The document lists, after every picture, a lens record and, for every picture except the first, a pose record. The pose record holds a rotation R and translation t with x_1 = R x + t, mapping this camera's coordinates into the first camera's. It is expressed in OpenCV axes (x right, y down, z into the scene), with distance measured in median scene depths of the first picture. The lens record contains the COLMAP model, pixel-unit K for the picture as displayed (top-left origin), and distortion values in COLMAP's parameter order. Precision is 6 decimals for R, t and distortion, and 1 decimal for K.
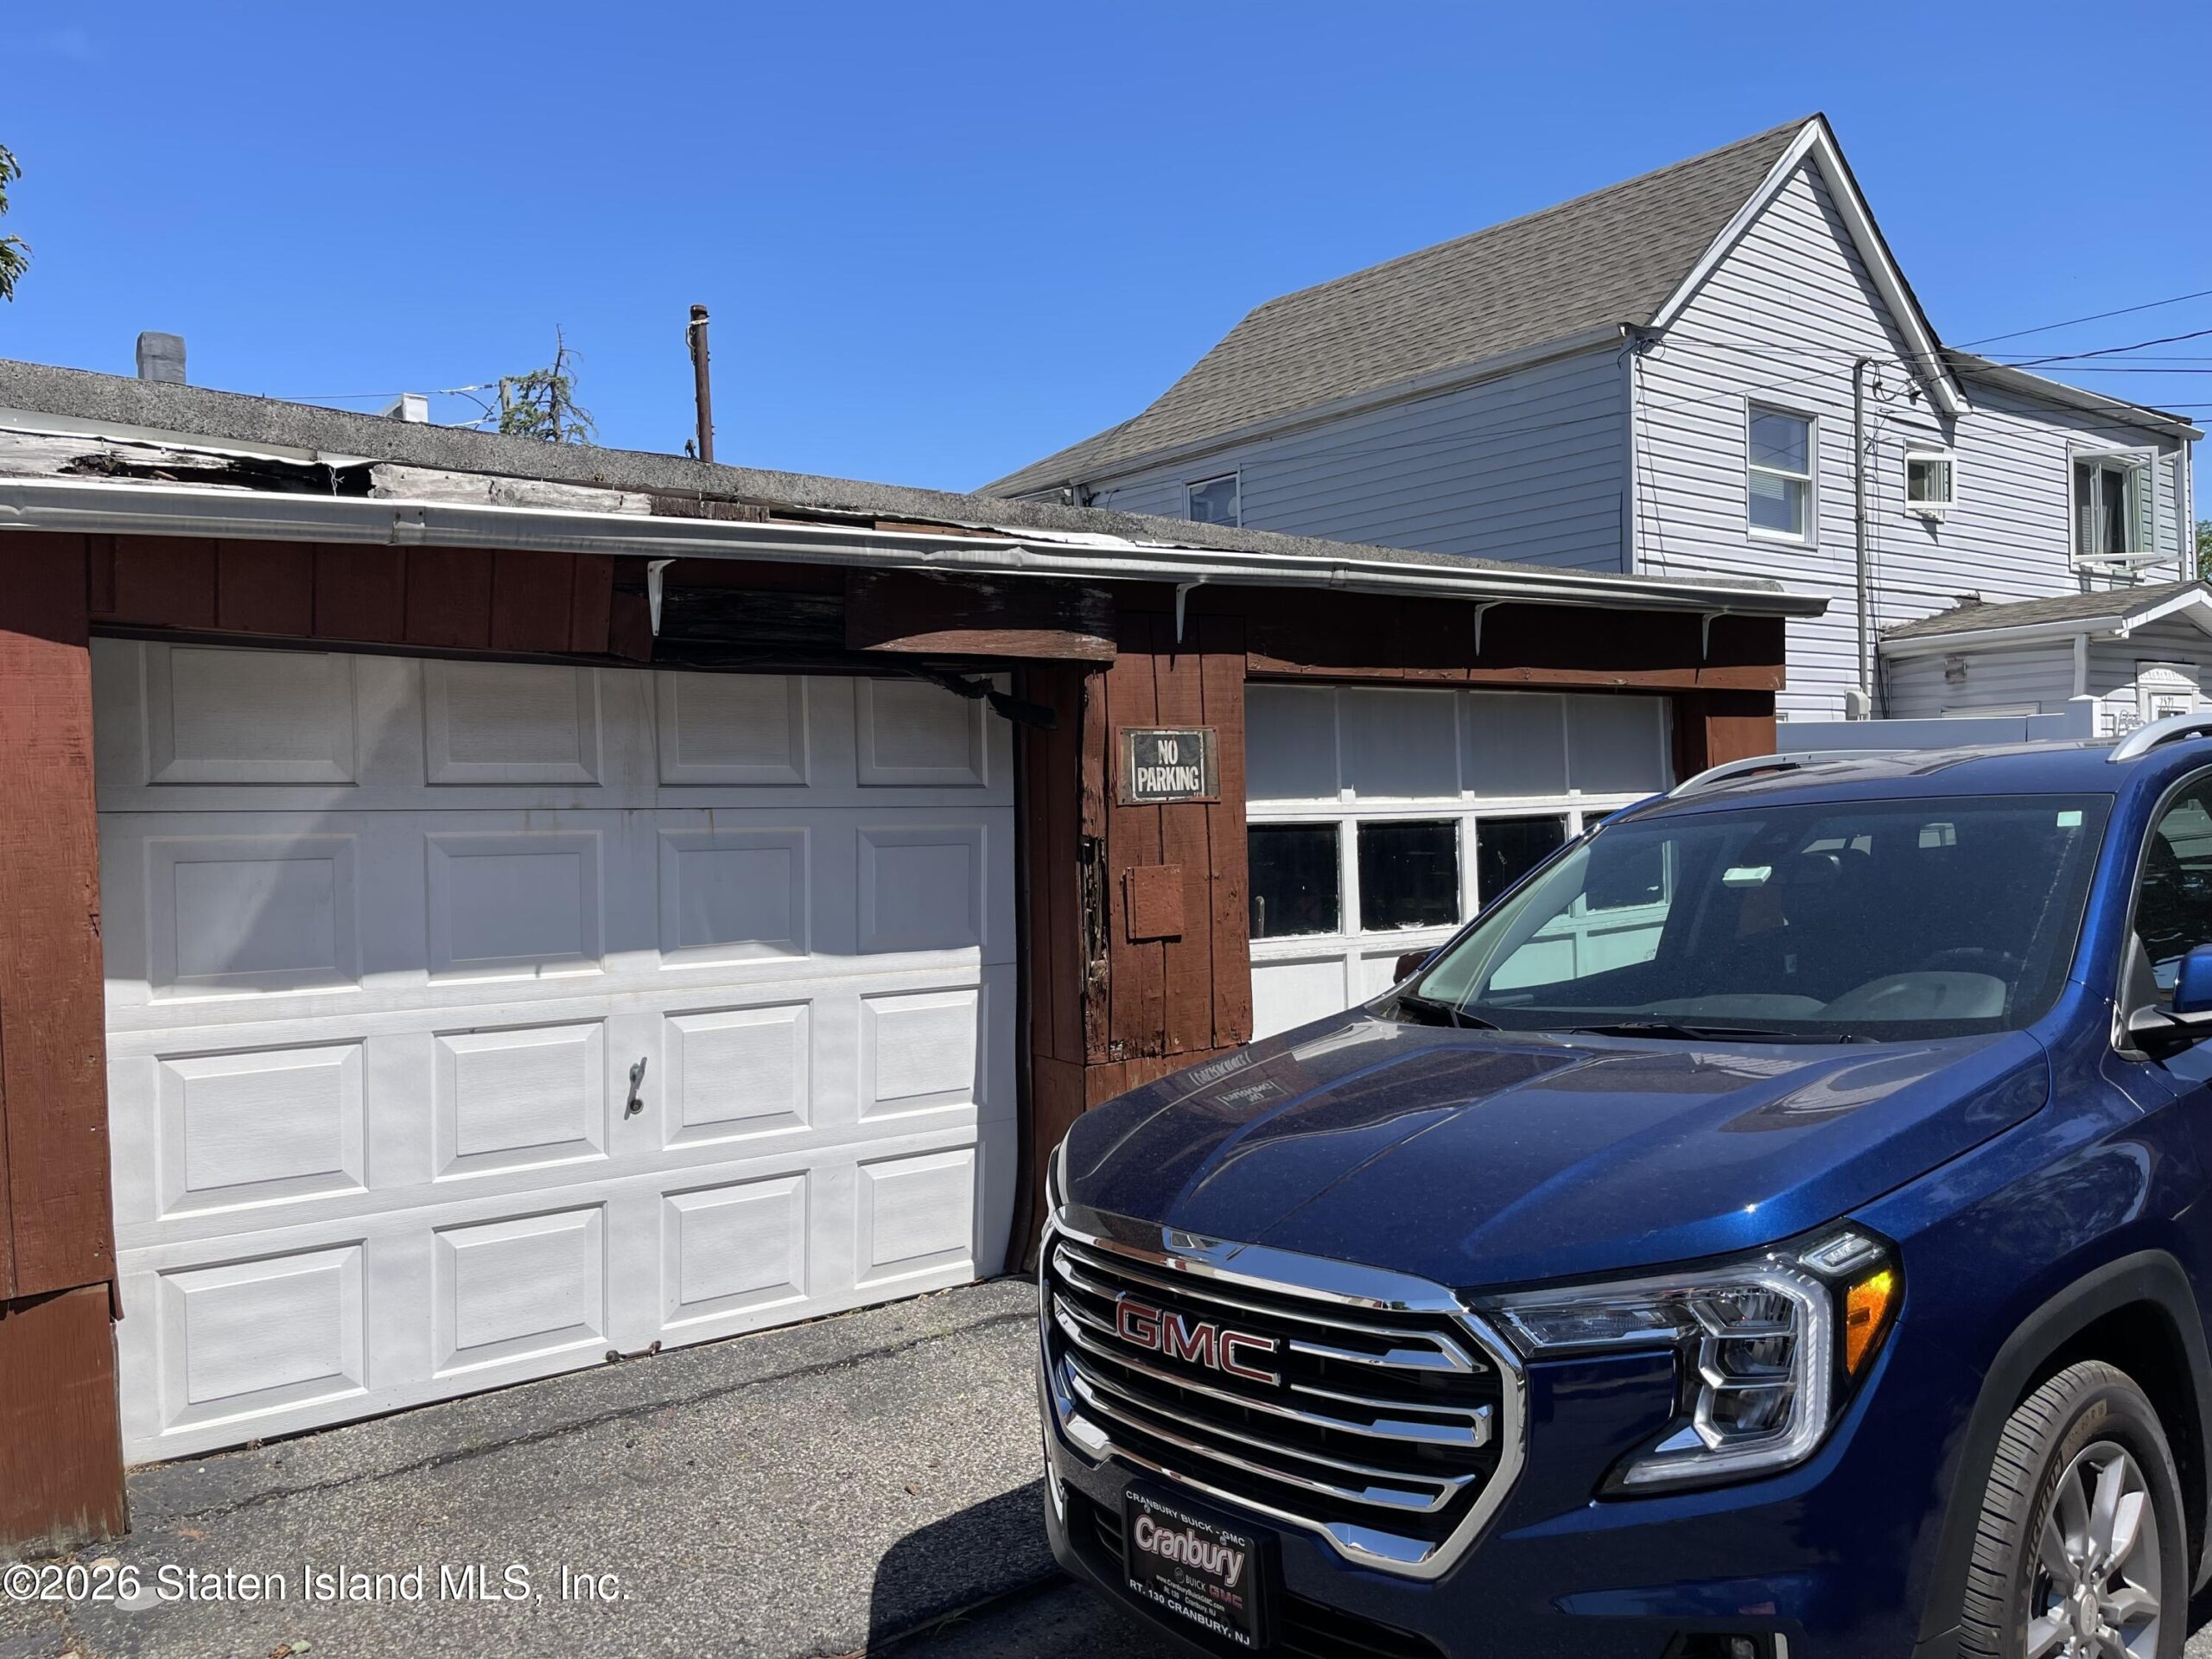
lens RADIAL K [[1673.9, 0, 1093.4], [0, 1673.9, 822.4], [0, 0, 1]] dist [0.078083, -0.105732]
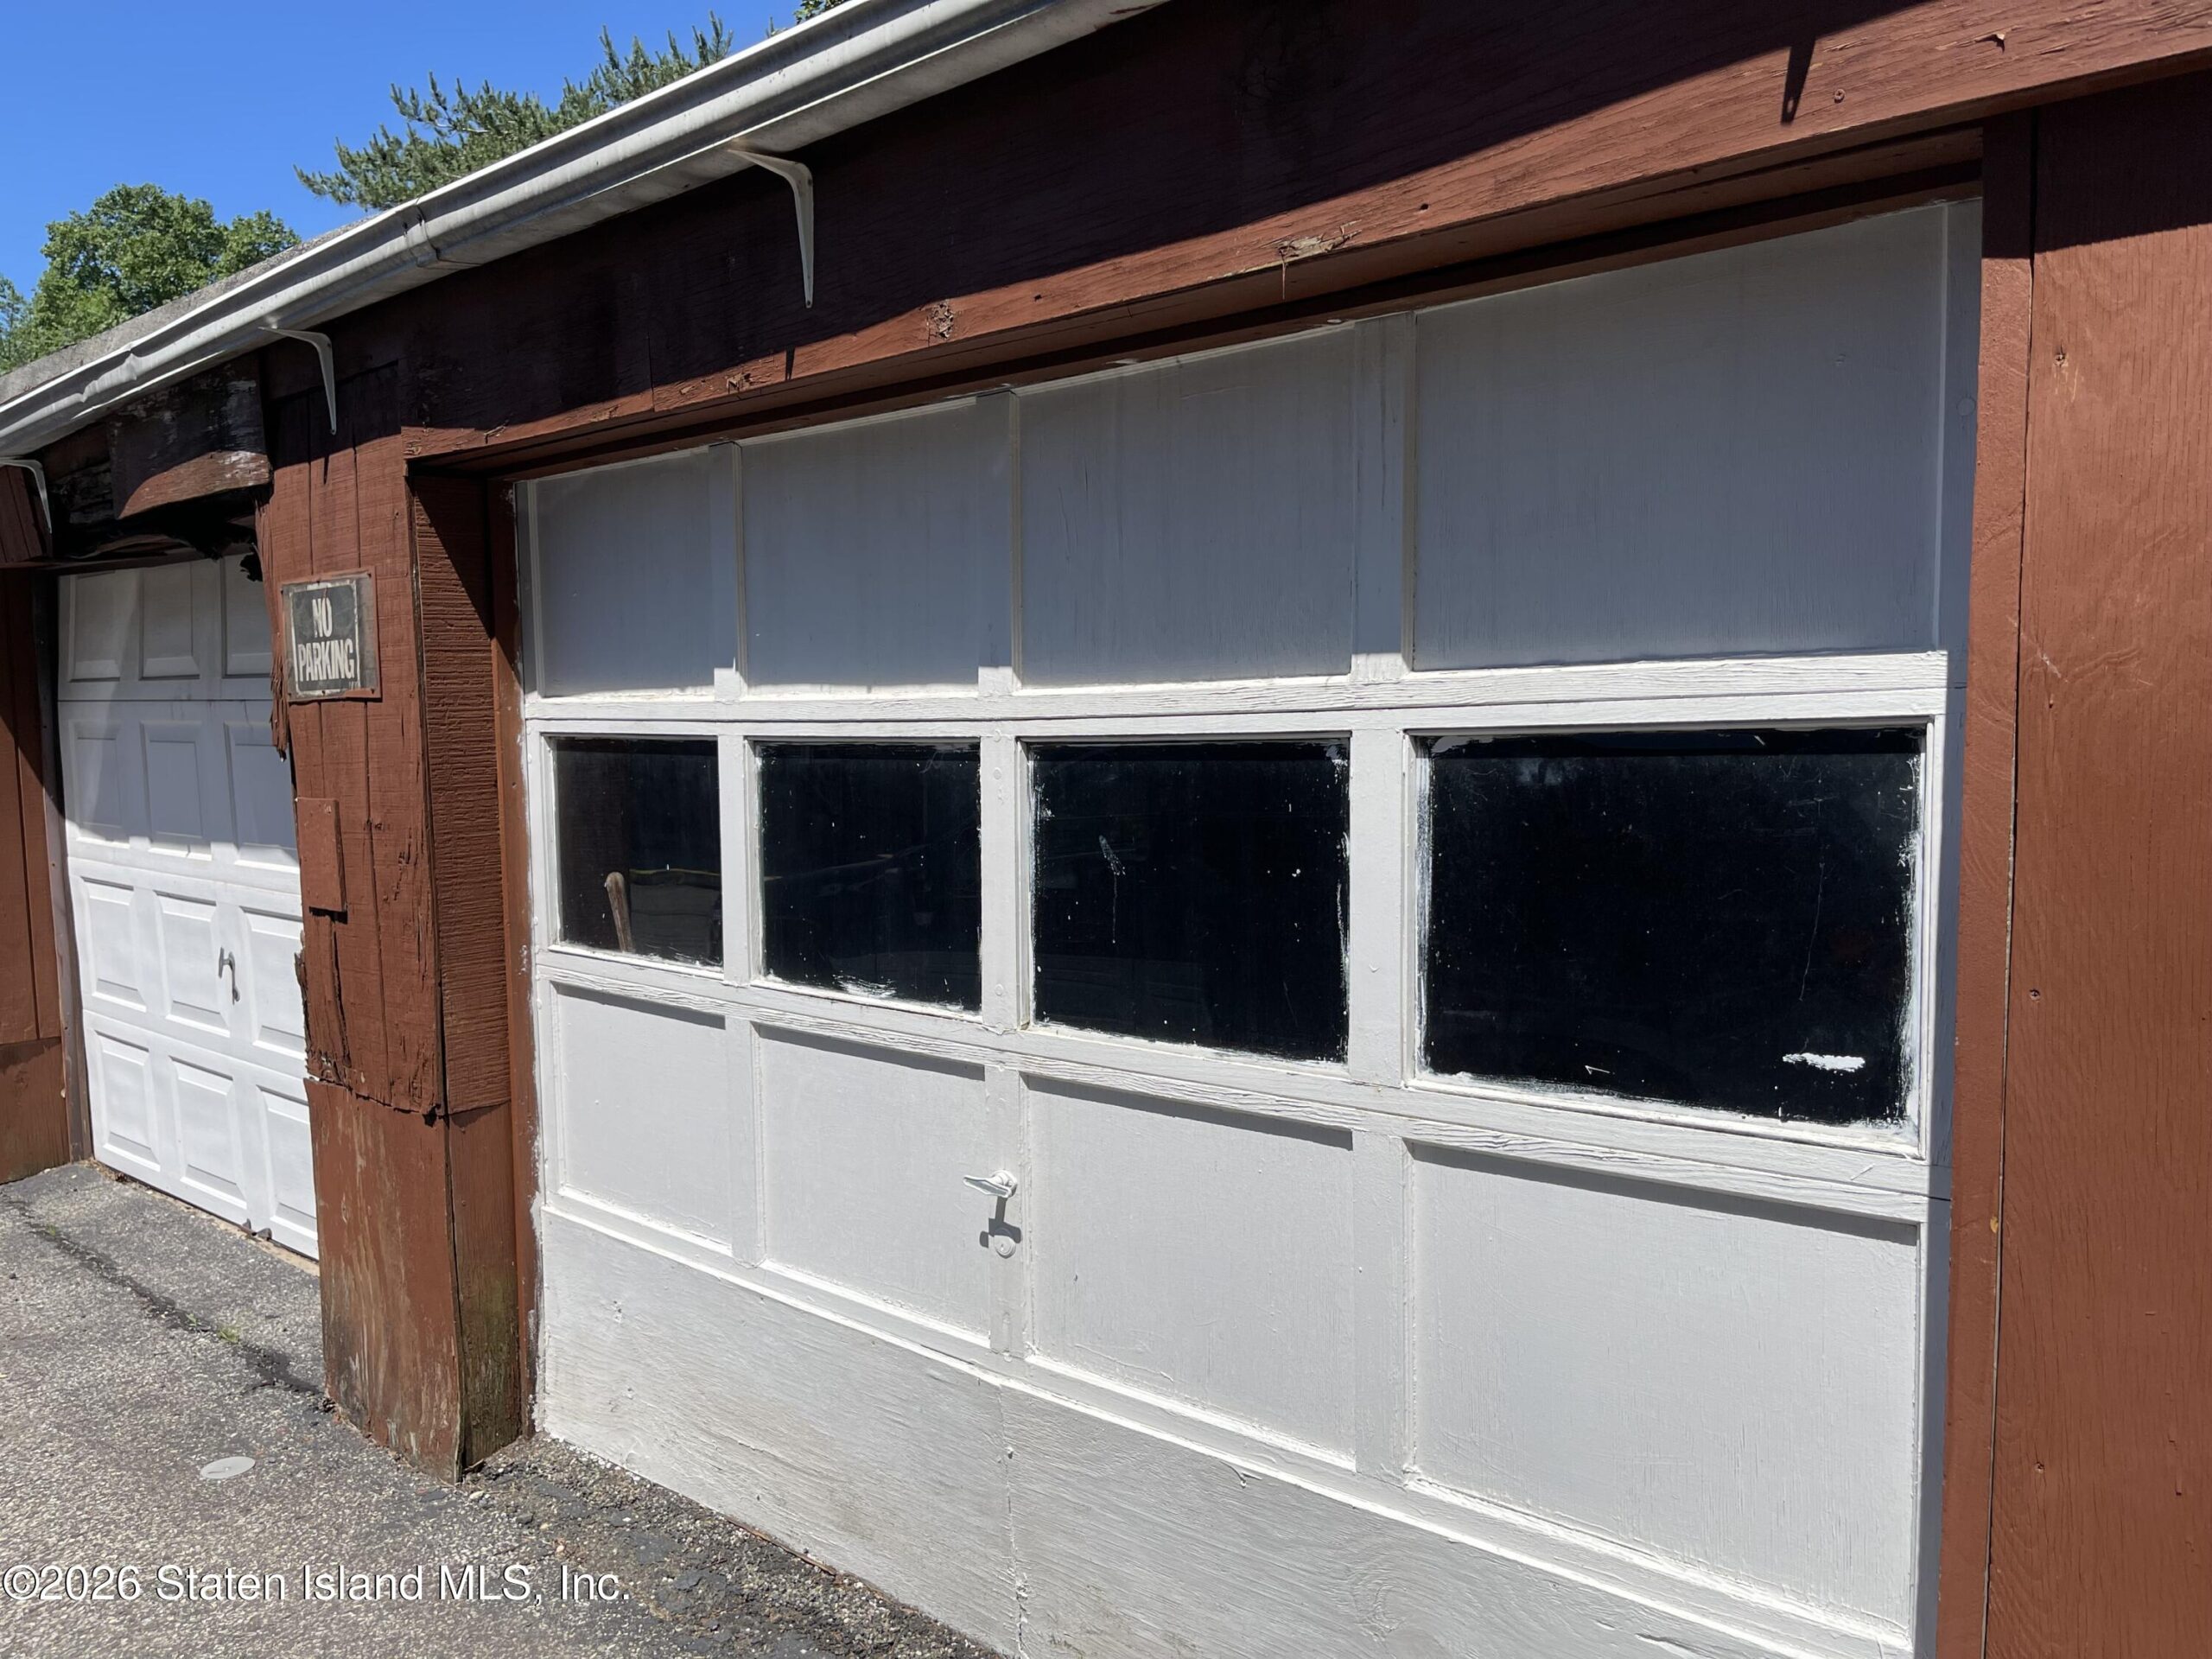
lens RADIAL K [[1673.9, 0, 1095.7], [0, 1673.9, 831.2], [0, 0, 1]] dist [0.078083, -0.105732]
pose [[0.202210, 0.092844, -0.974931, 0.639058], [0.002746, 0.995438, 0.095367, -0.019520], [0.979338, -0.021961, 0.201033, 1.016951]]
